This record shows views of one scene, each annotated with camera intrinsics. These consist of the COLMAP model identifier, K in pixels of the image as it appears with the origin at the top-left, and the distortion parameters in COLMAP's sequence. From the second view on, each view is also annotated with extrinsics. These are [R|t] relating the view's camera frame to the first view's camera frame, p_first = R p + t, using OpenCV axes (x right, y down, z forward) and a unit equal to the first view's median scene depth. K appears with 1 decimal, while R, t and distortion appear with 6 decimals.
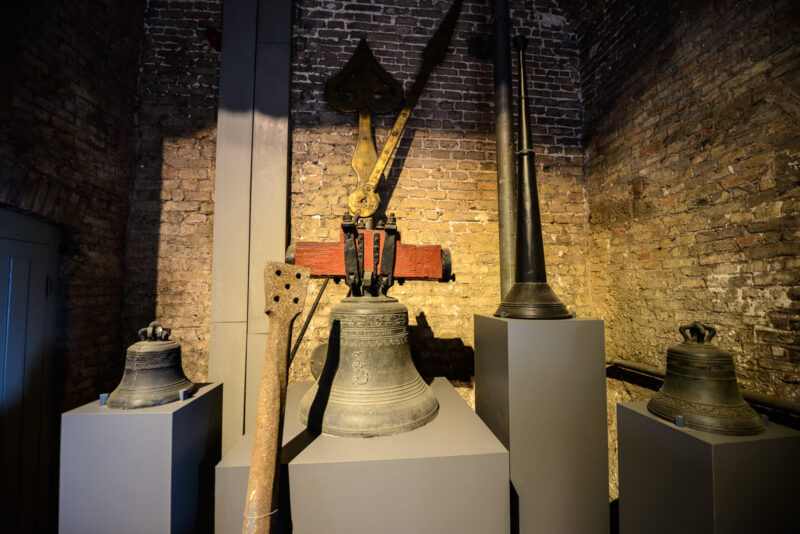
lens RADIAL K [[324.6, 0, 400.0], [0, 324.6, 267.0], [0, 0, 1]] dist [-0.009940, 0.000023]
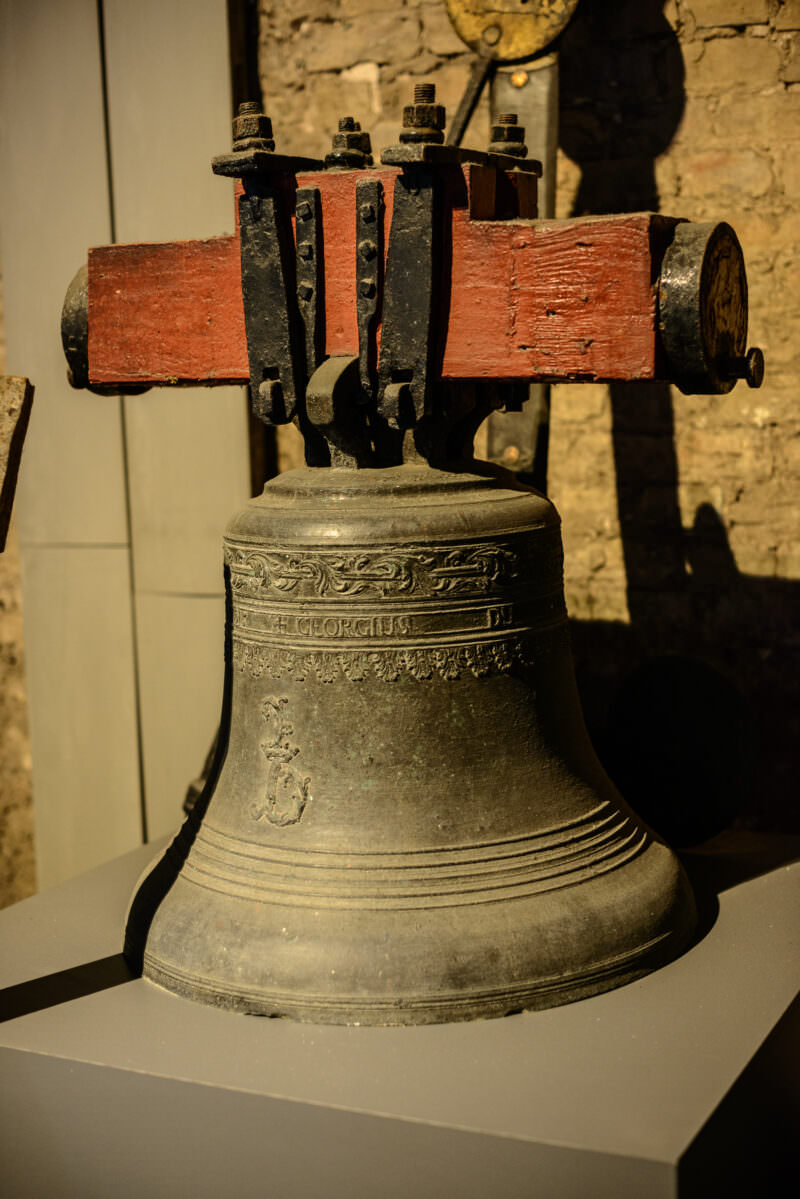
lens RADIAL K [[1811.7, 0, 400.0], [0, 1811.7, 599.5], [0, 0, 1]] dist [-0.084057, 0.025876]
pose [[0.846359, 0.041667, -0.530981, 0.668506], [0.073527, 0.978250, 0.193962, -0.069396], [0.527513, -0.203203, 0.824887, -0.067851]]
